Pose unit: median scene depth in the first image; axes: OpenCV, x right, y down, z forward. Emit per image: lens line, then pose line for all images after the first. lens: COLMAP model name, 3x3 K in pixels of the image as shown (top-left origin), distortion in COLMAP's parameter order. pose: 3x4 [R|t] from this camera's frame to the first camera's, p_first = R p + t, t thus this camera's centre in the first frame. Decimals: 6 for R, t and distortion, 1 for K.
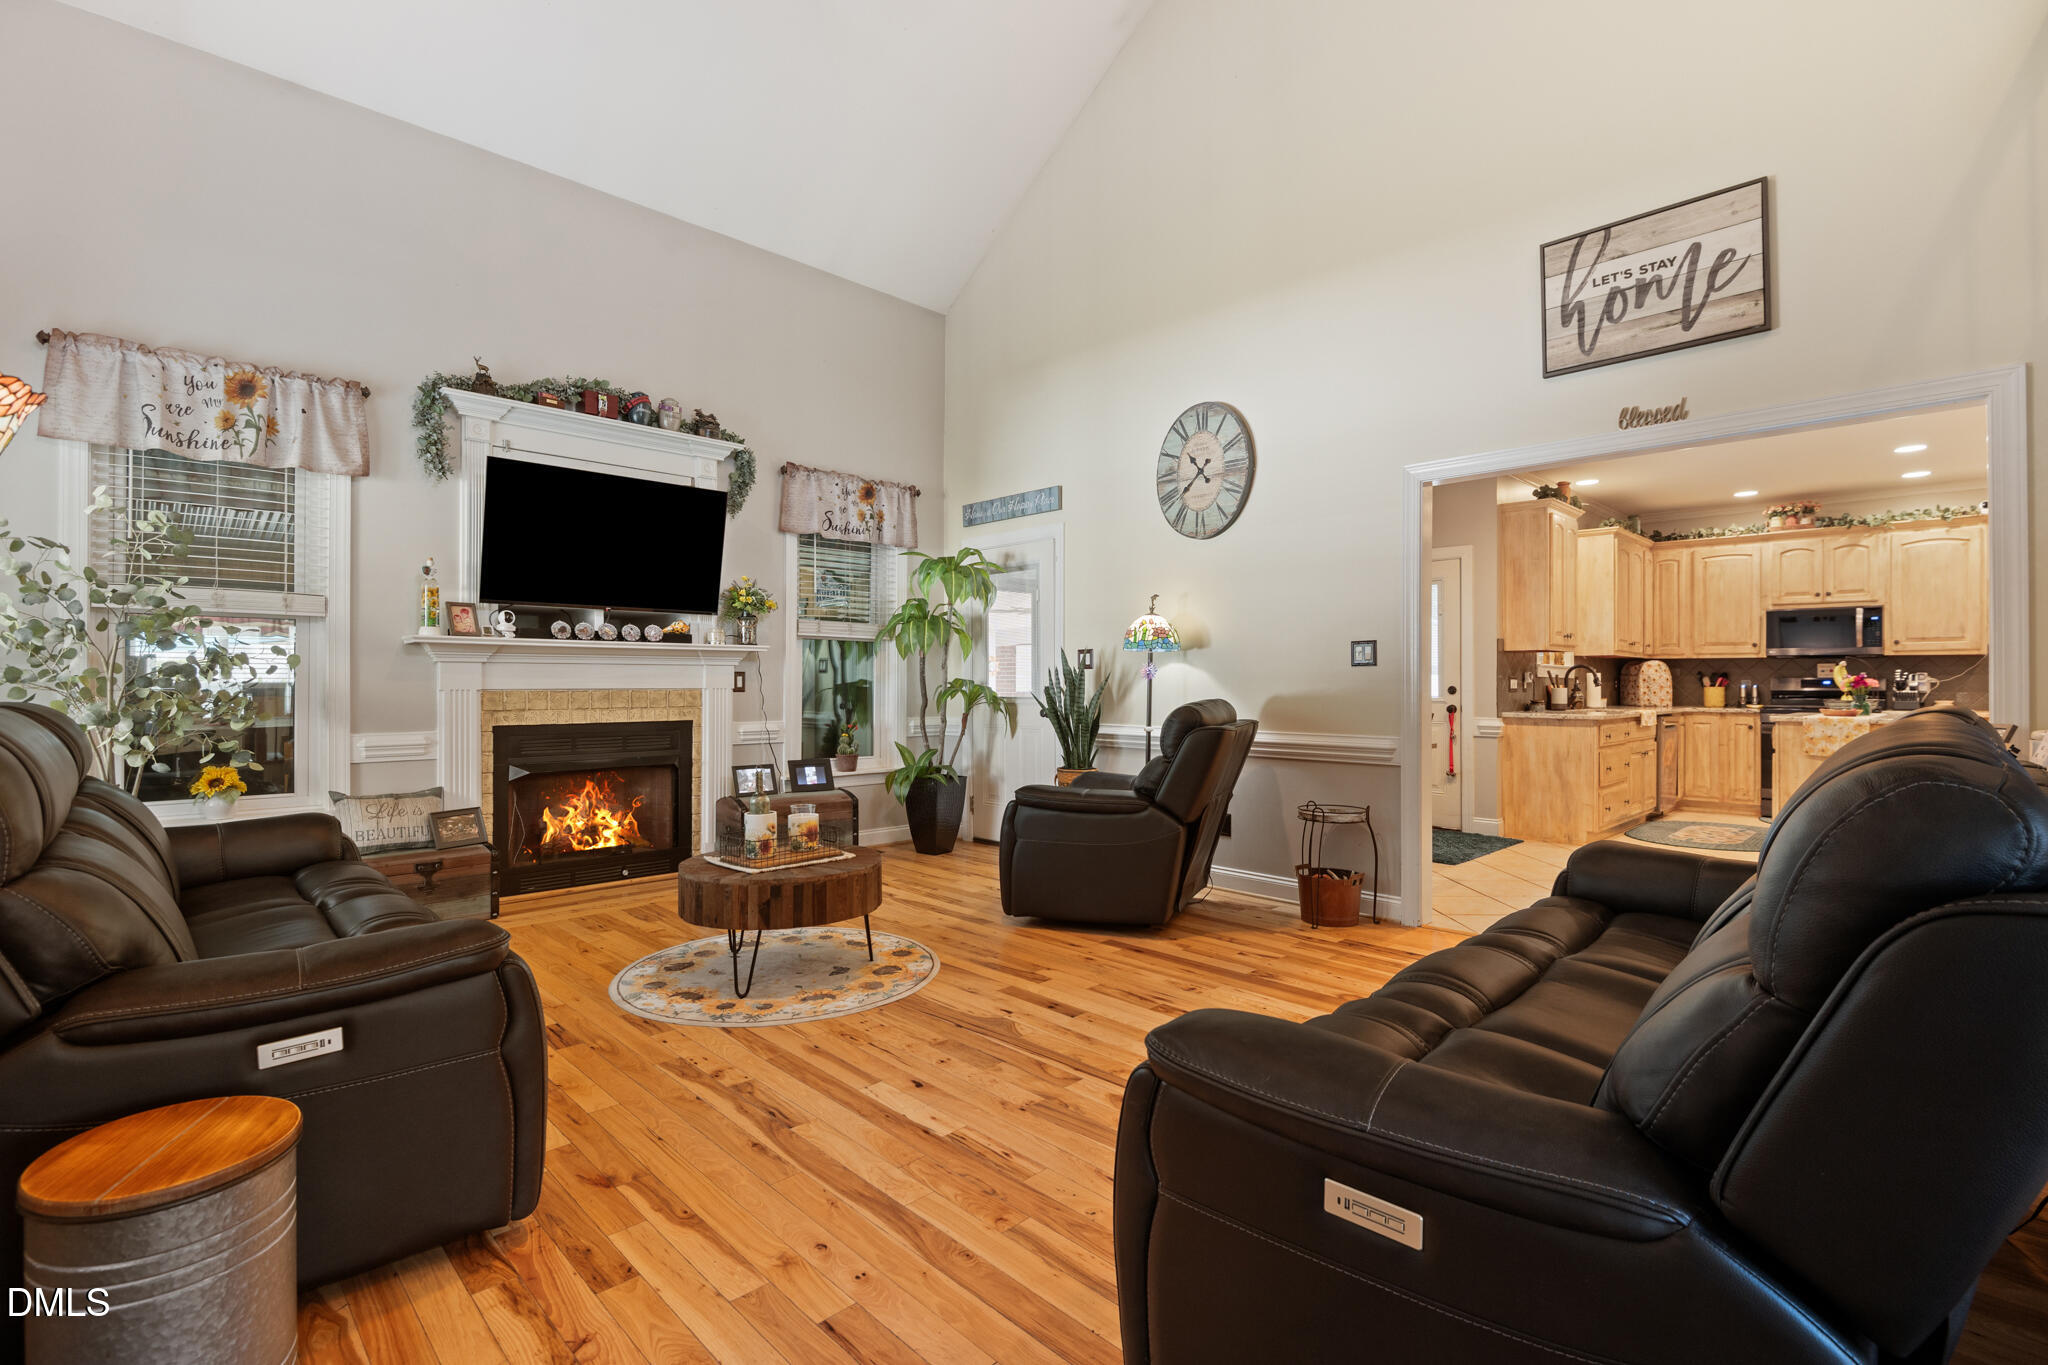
lens RADIAL K [[940.7, 0, 1037.1], [0, 940.7, 681.1], [0, 0, 1]] dist [0.003622, -0.004893]
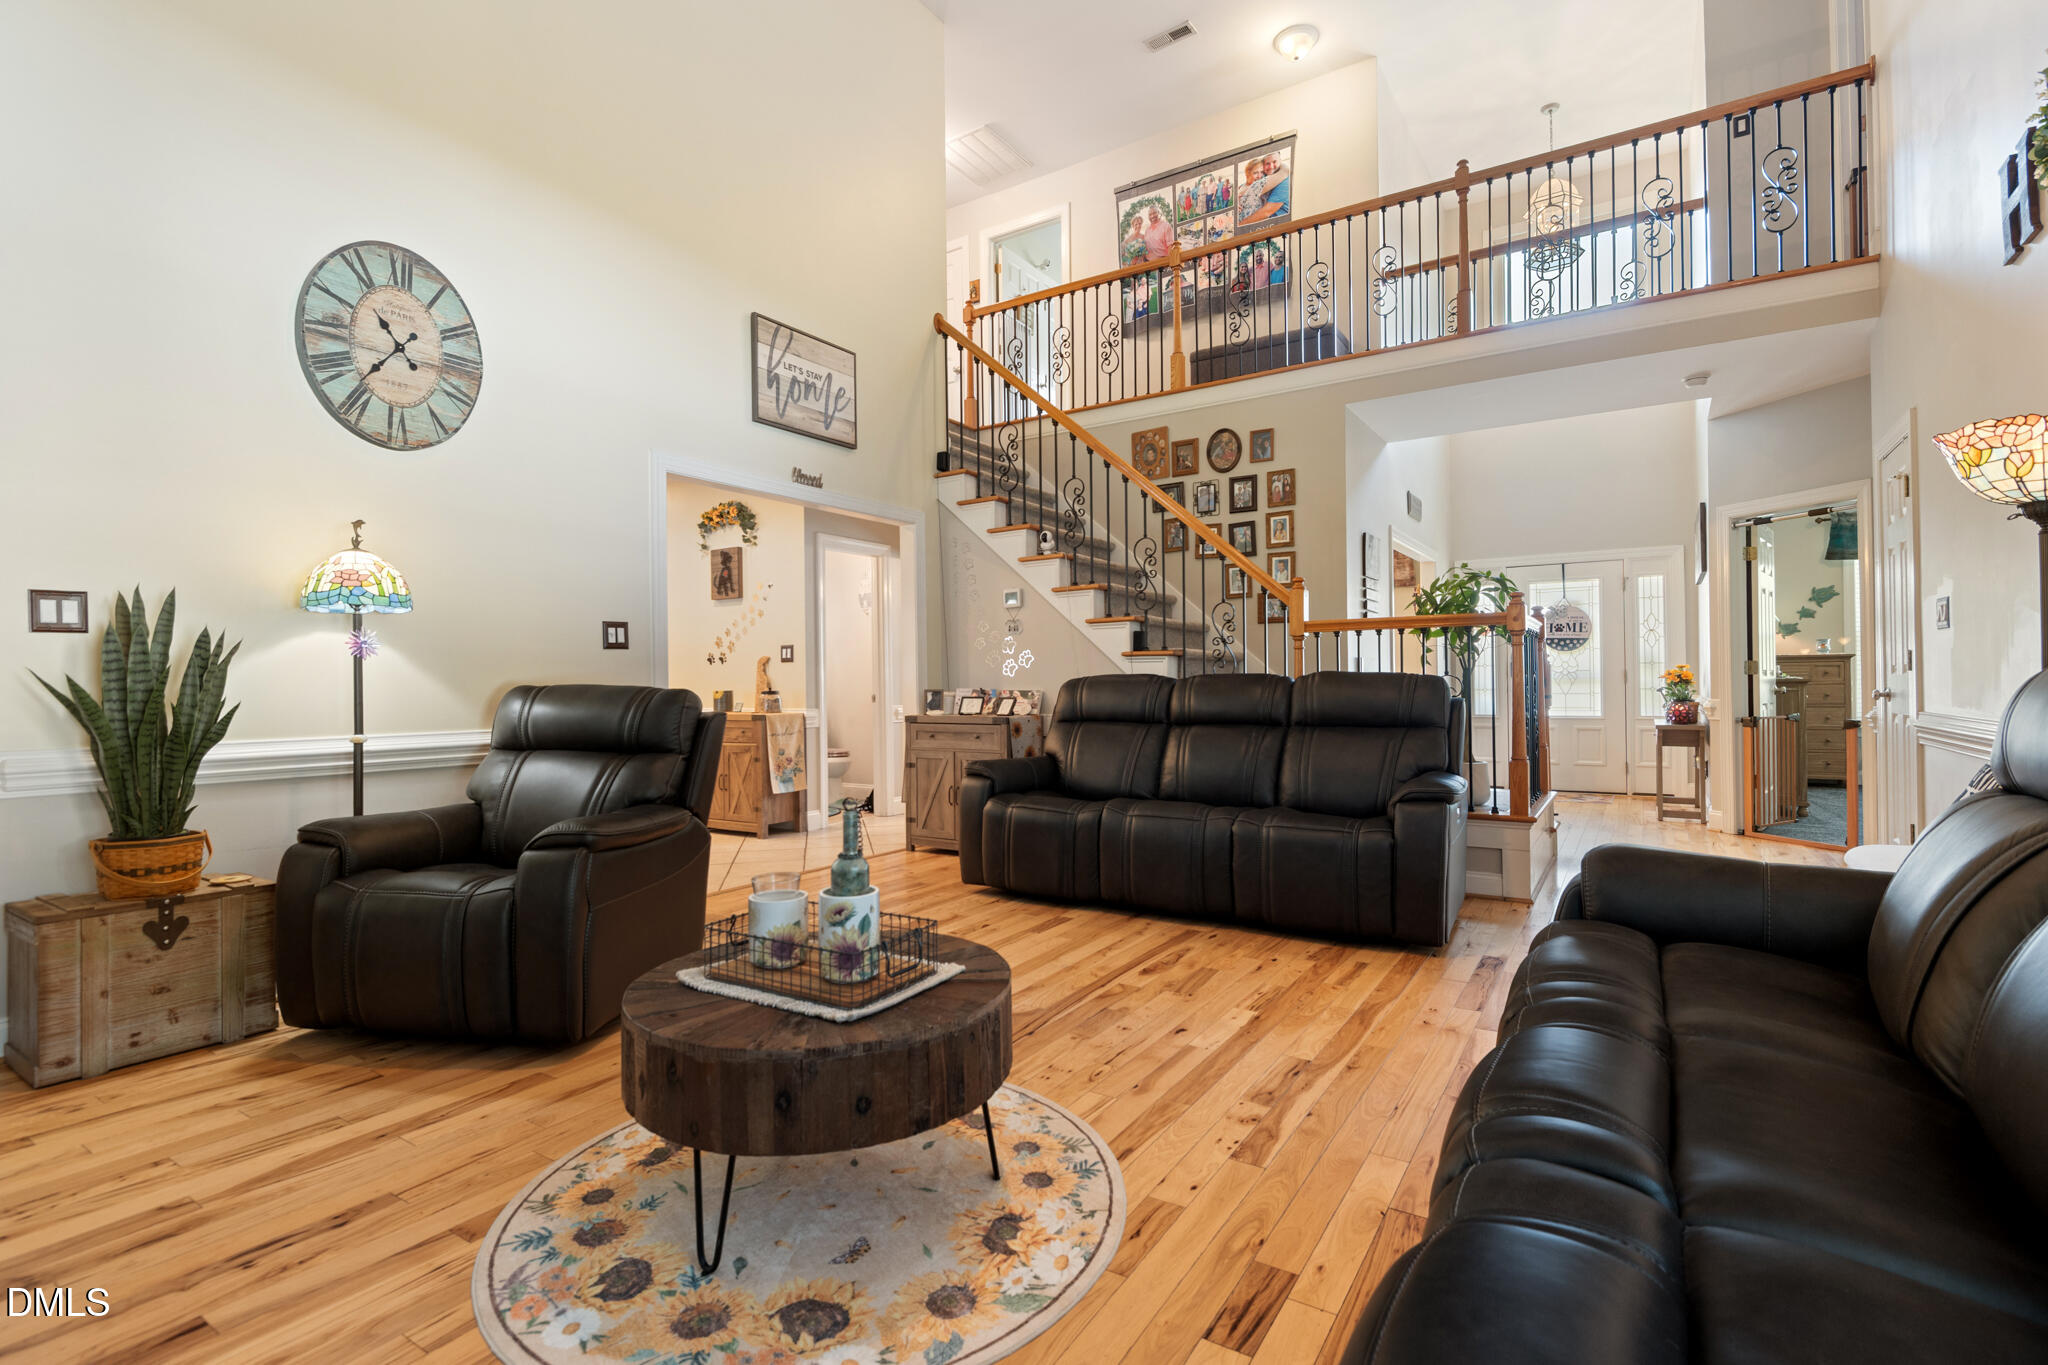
lens RADIAL K [[940.7, 0, 1029.4], [0, 940.7, 683.0], [0, 0, 1]] dist [0.003622, -0.004893]
pose [[-0.214130, 0.002698, 0.976801, -0.857684], [0.011052, 0.999939, -0.000339, 0.029450], [-0.976743, 0.010723, -0.214147, 1.062969]]
